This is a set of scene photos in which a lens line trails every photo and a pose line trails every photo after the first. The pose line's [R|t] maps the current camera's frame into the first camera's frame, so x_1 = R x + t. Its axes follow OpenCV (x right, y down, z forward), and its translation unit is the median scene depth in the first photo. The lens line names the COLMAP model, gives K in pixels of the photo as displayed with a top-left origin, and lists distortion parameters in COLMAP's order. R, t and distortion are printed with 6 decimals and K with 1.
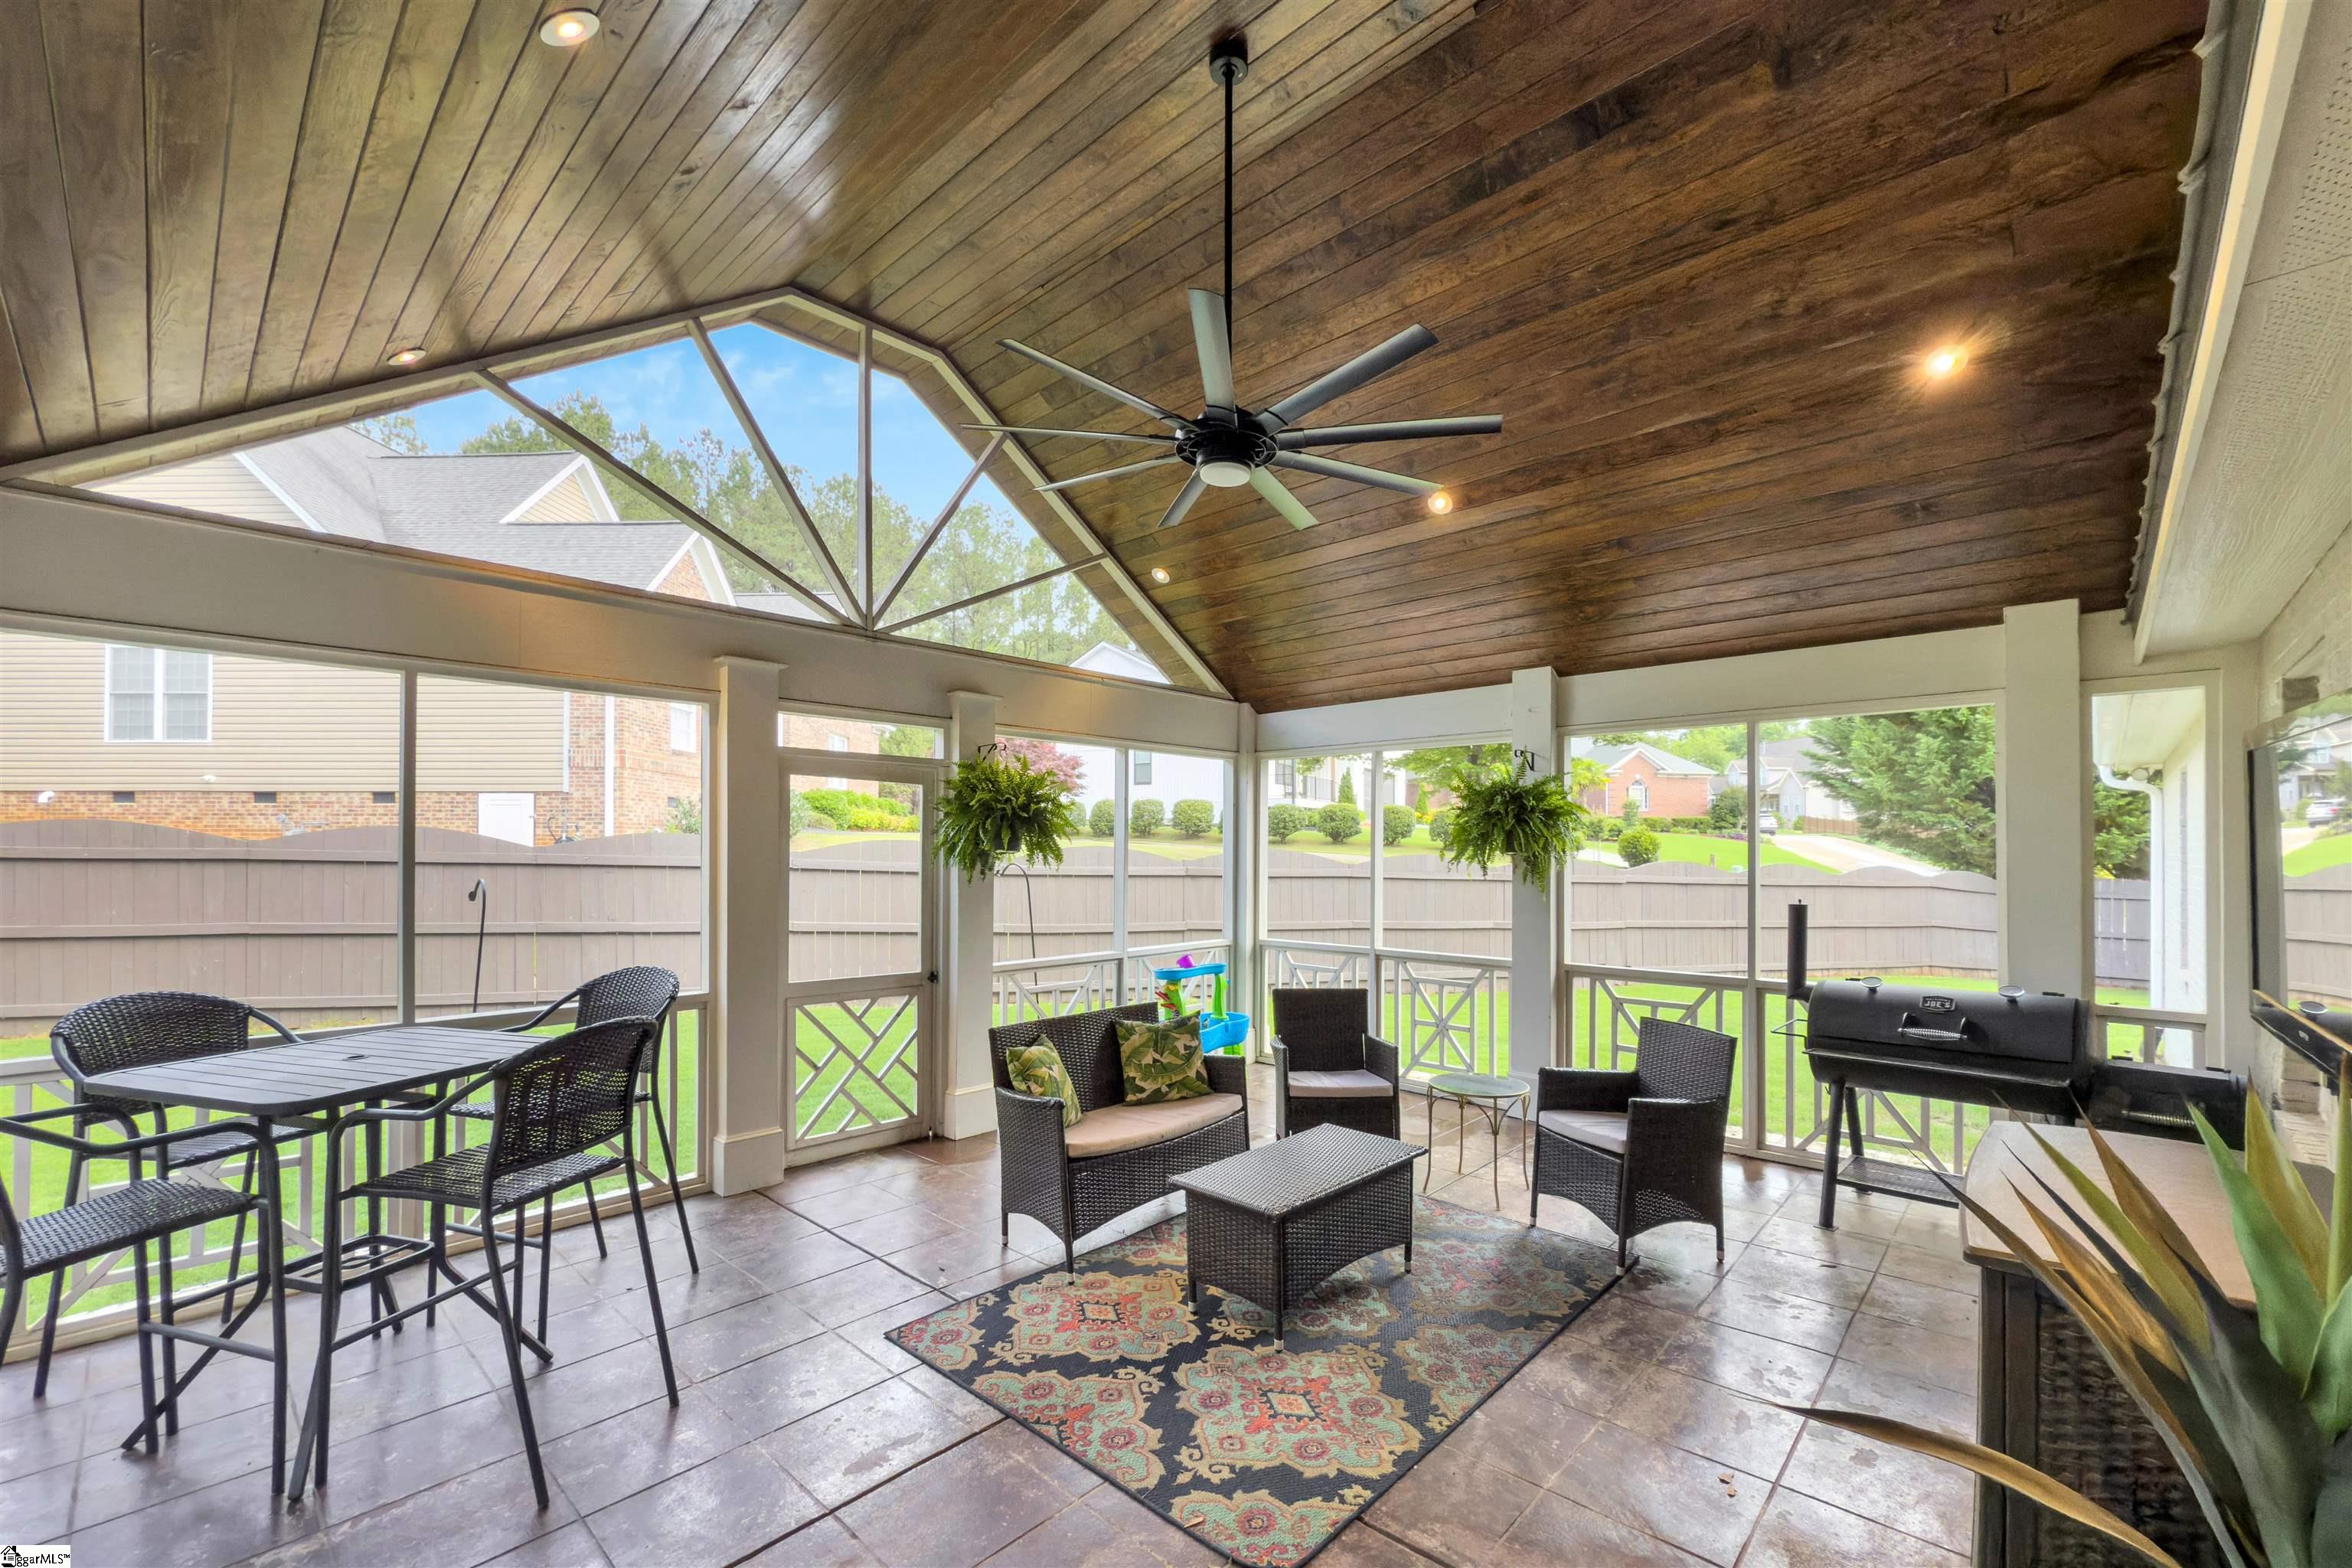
lens RADIAL K [[978.0, 0, 1164.0], [0, 978.0, 843.5], [0, 0, 1]] dist [0.000218, 0.001151]
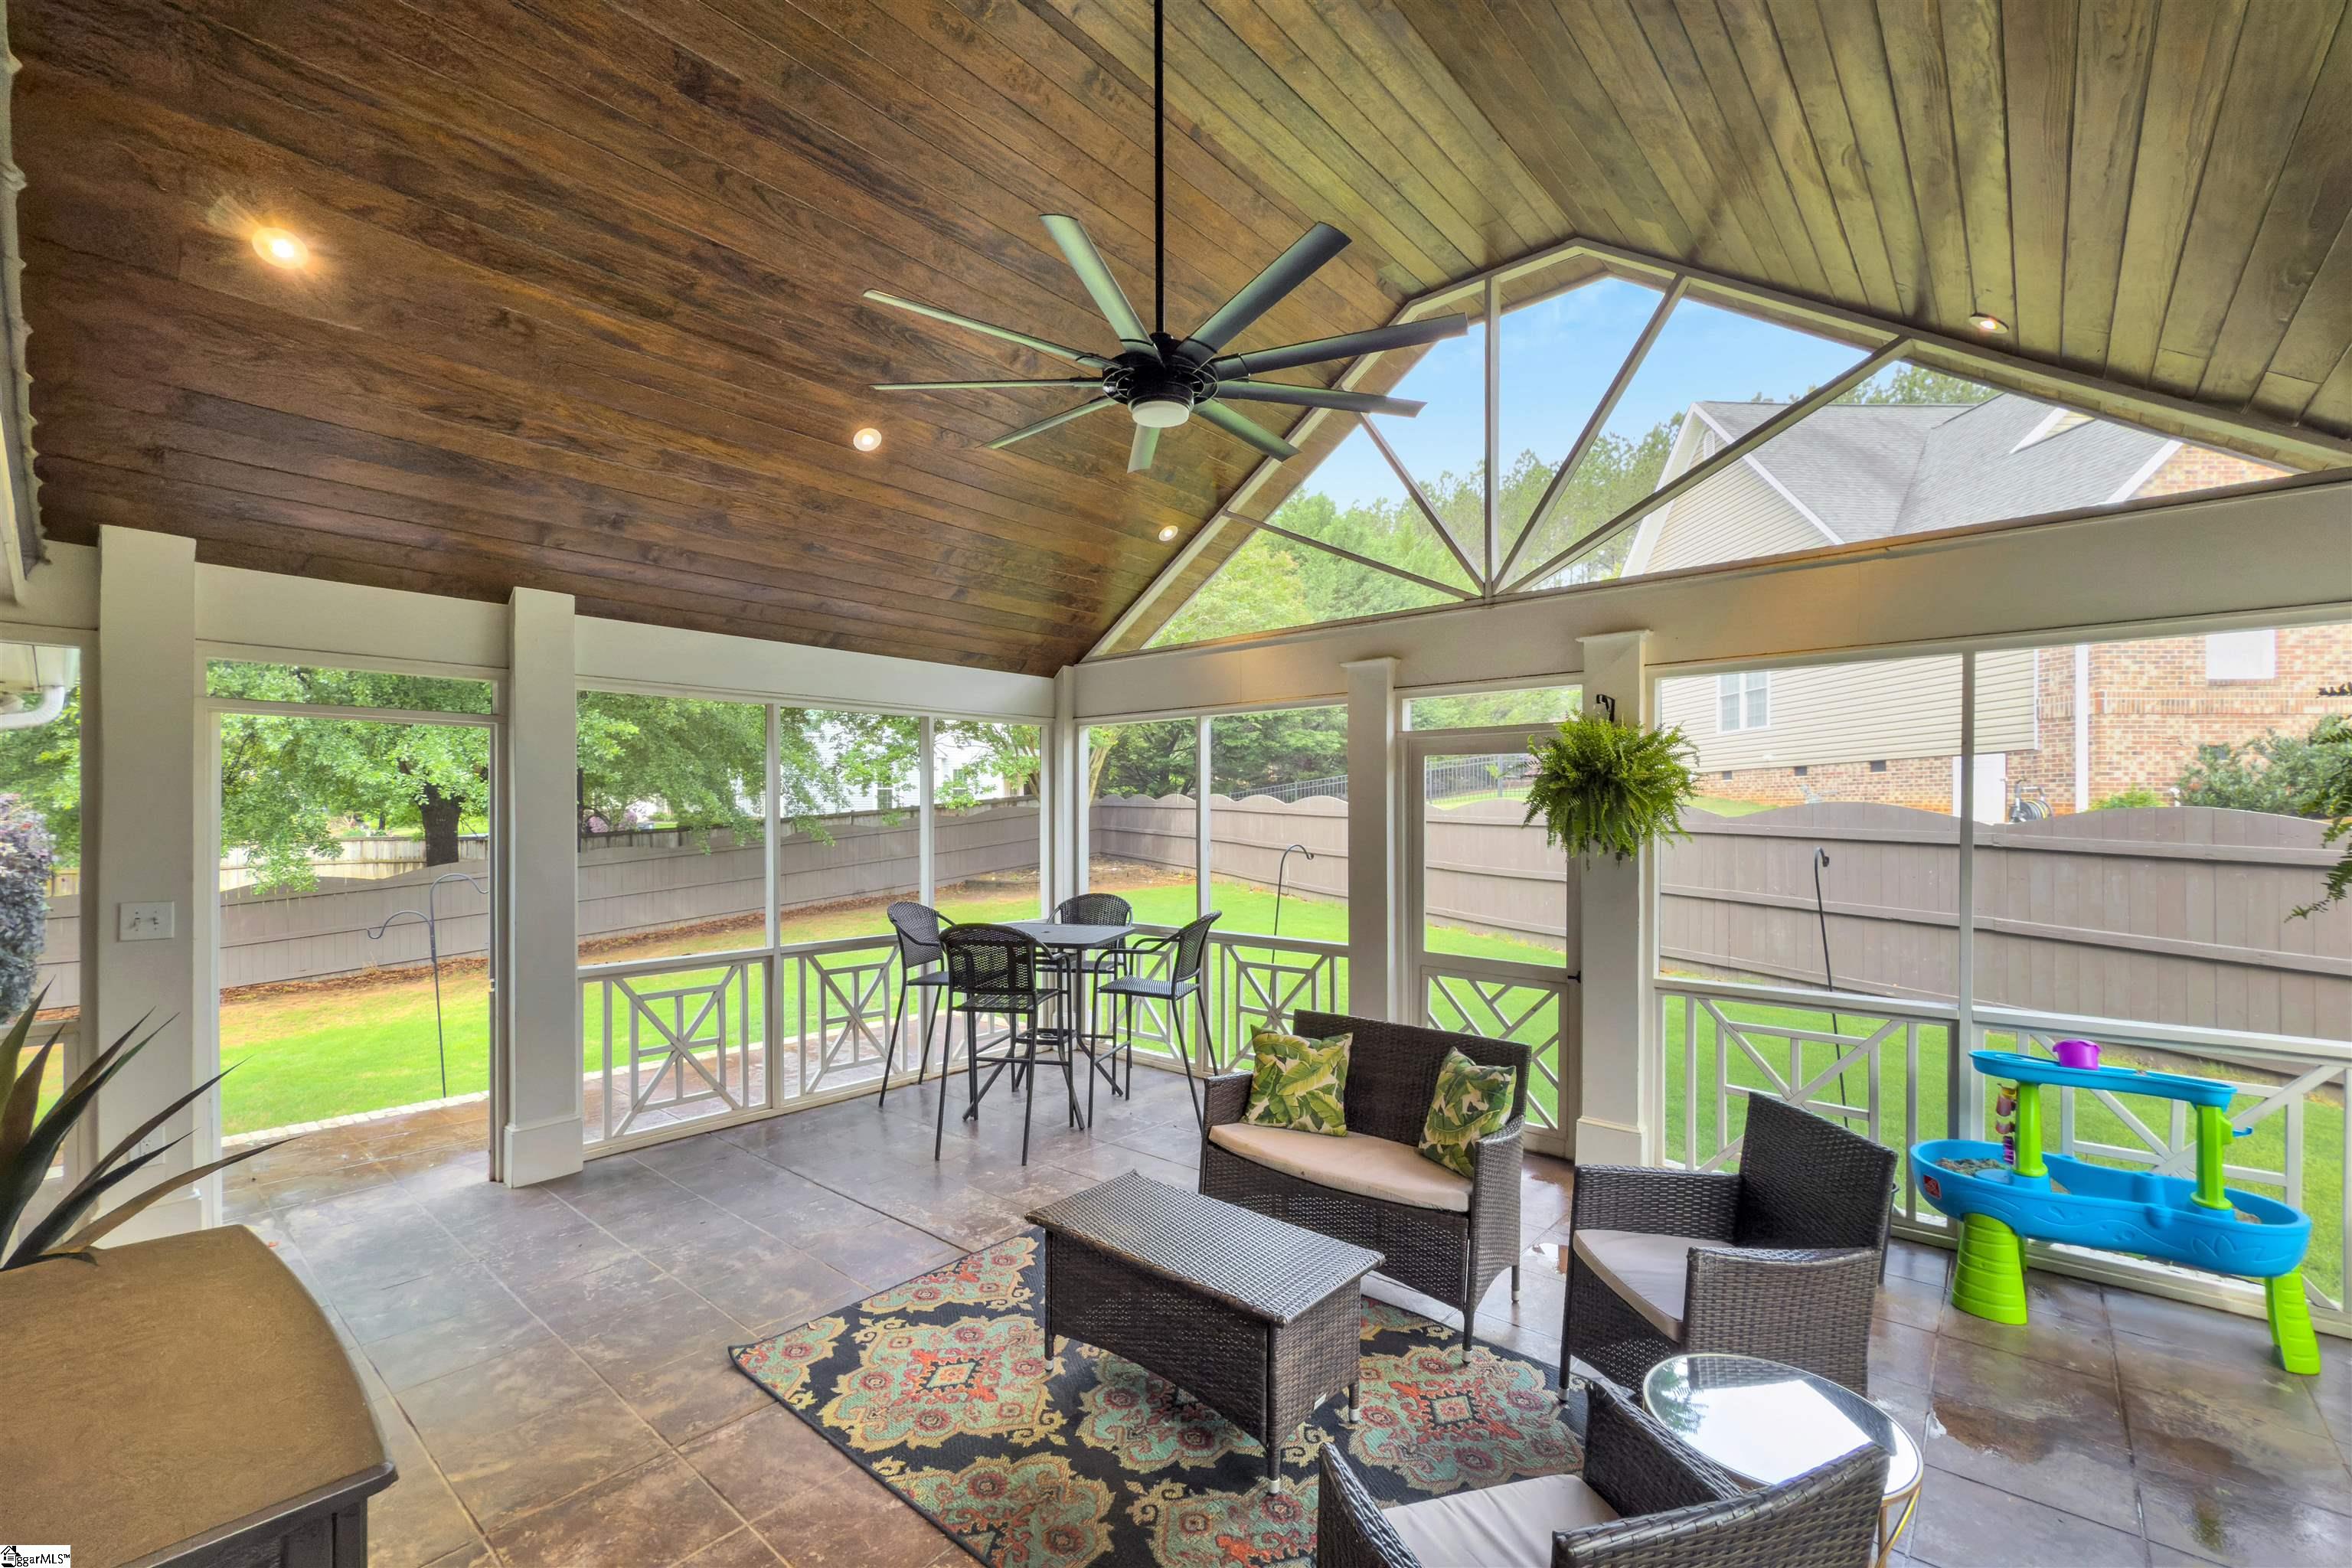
lens RADIAL K [[978.0, 0, 1182.9], [0, 978.0, 817.7], [0, 0, 1]] dist [0.000218, 0.001151]
pose [[0.049773, 0.004135, -0.998752, 0.636945], [0.008615, 0.999952, 0.004569, -0.010147], [0.998723, -0.008832, 0.049735, 0.650888]]
